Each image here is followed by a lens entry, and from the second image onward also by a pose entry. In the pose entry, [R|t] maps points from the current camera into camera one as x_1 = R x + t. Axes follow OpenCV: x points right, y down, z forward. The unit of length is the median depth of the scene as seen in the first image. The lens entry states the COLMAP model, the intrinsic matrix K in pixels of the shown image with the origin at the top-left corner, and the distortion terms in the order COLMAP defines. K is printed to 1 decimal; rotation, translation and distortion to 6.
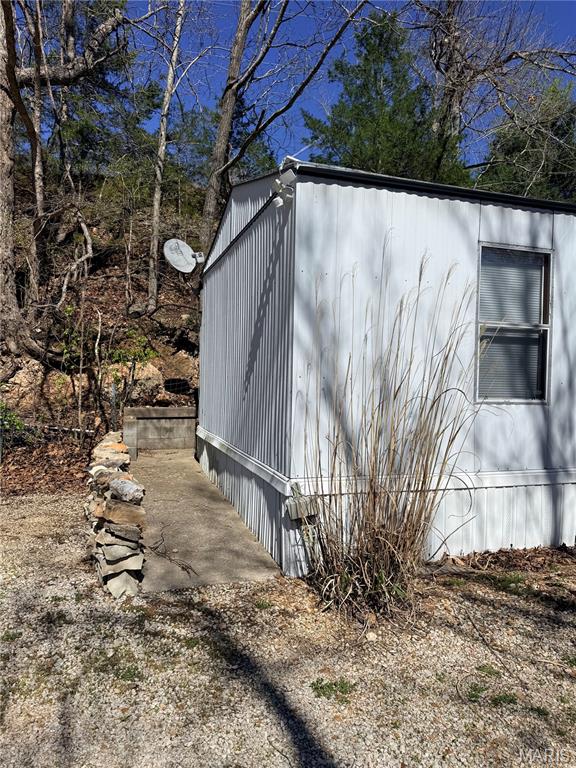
lens RADIAL K [[533.4, 0, 287.6], [0, 533.4, 373.9], [0, 0, 1]] dist [0.057838, -0.083427]
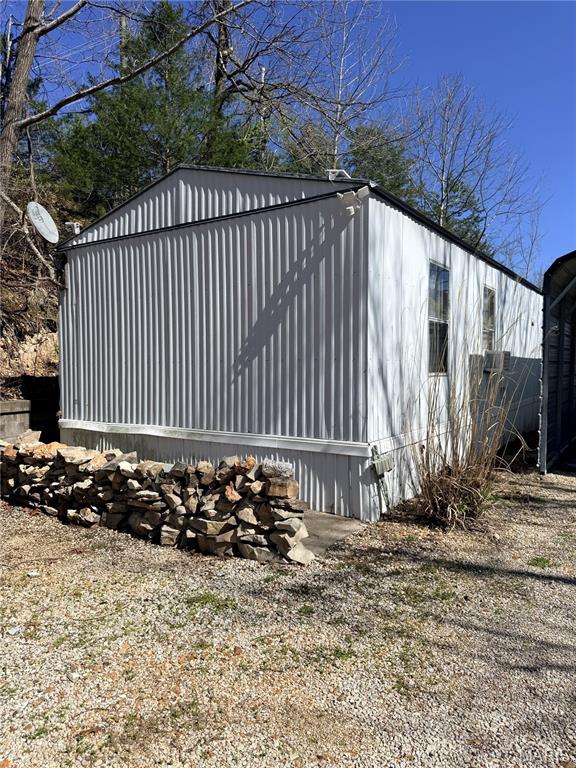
lens RADIAL K [[533.4, 0, 287.6], [0, 533.4, 373.9], [0, 0, 1]] dist [0.057838, -0.083427]
pose [[0.792196, -0.033735, 0.609333, -0.827617], [0.015151, 0.999250, 0.035624, -0.007001], [-0.610078, -0.018989, 0.792114, 0.143579]]
